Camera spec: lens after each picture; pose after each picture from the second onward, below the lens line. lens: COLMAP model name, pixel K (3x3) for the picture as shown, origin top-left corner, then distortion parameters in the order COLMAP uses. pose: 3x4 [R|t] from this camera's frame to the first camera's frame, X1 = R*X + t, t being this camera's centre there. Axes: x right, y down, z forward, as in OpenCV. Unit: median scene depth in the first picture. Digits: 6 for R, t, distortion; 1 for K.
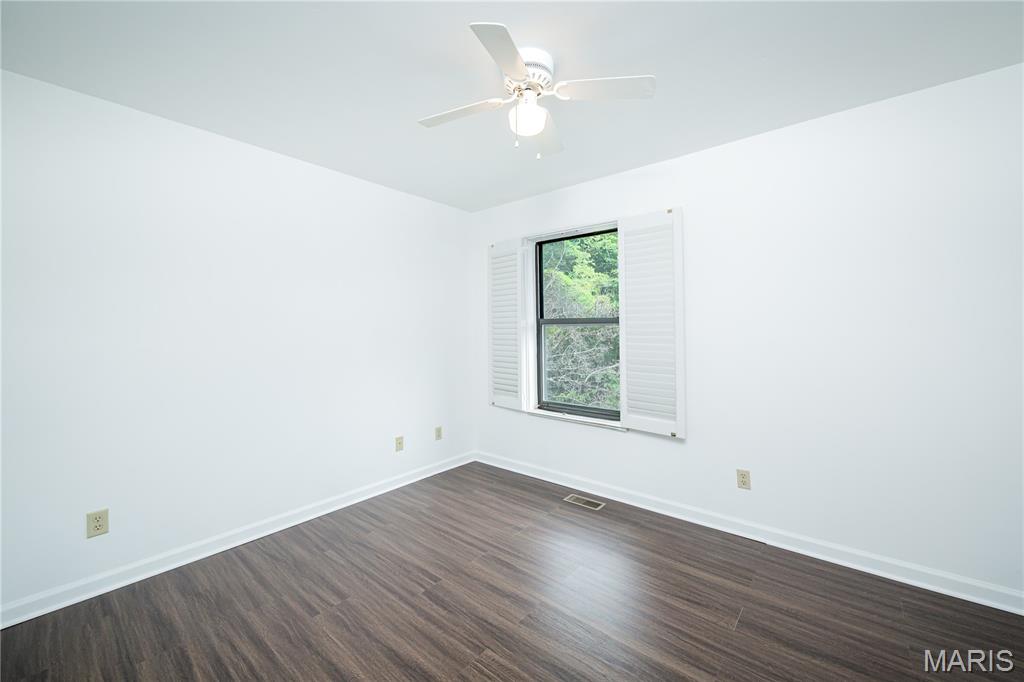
lens RADIAL K [[400.9, 0, 509.4], [0, 400.9, 317.4], [0, 0, 1]] dist [0.001586, 0.000078]
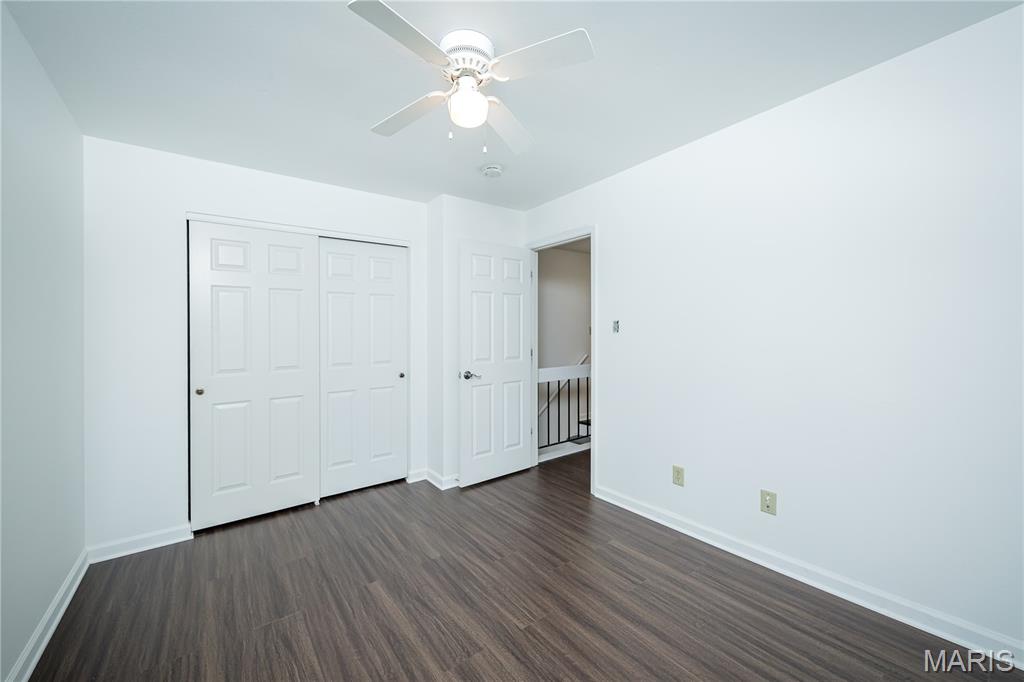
lens RADIAL K [[396.5, 0, 512.0], [0, 396.5, 341.0], [0, 0, 1]] dist [0.001708, 0.000100]
pose [[-0.975082, 0.021067, 0.220844, -0.174152], [0.018045, 0.999714, -0.015690, 0.041717], [-0.221111, -0.011314, -0.975183, 1.272490]]
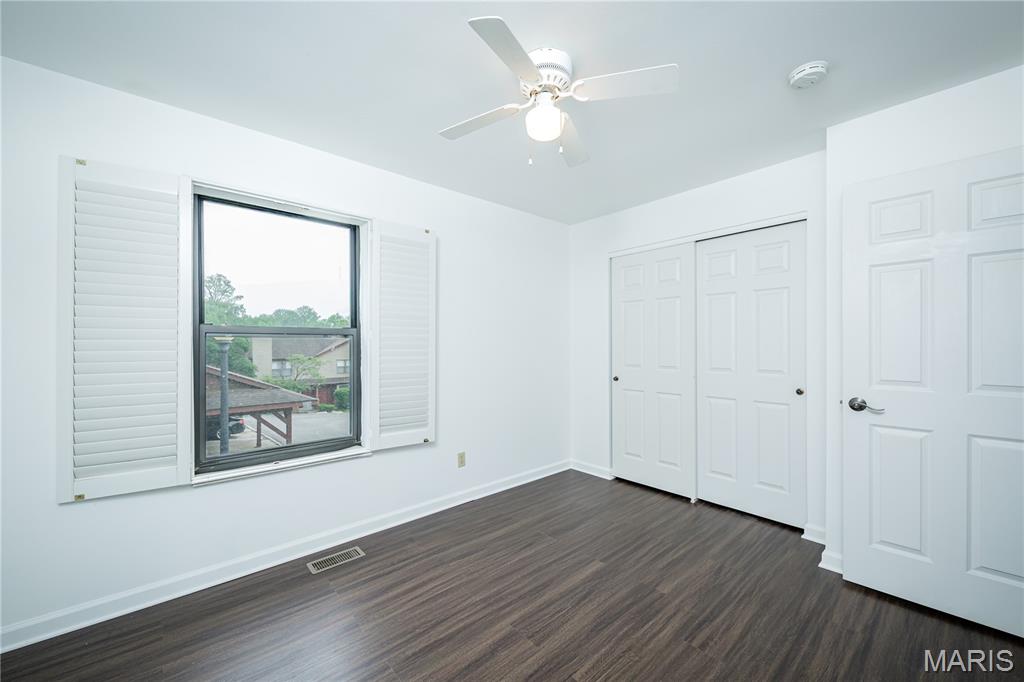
lens RADIAL K [[398.6, 0, 512.0], [0, 398.6, 341.0], [0, 0, 1]] dist [0.000321, -0.000103]
pose [[0.146333, 0.011145, 0.989173, -0.627593], [-0.027876, 0.999586, -0.007139, 0.027880], [-0.988843, -0.026530, 0.146583, 0.633444]]
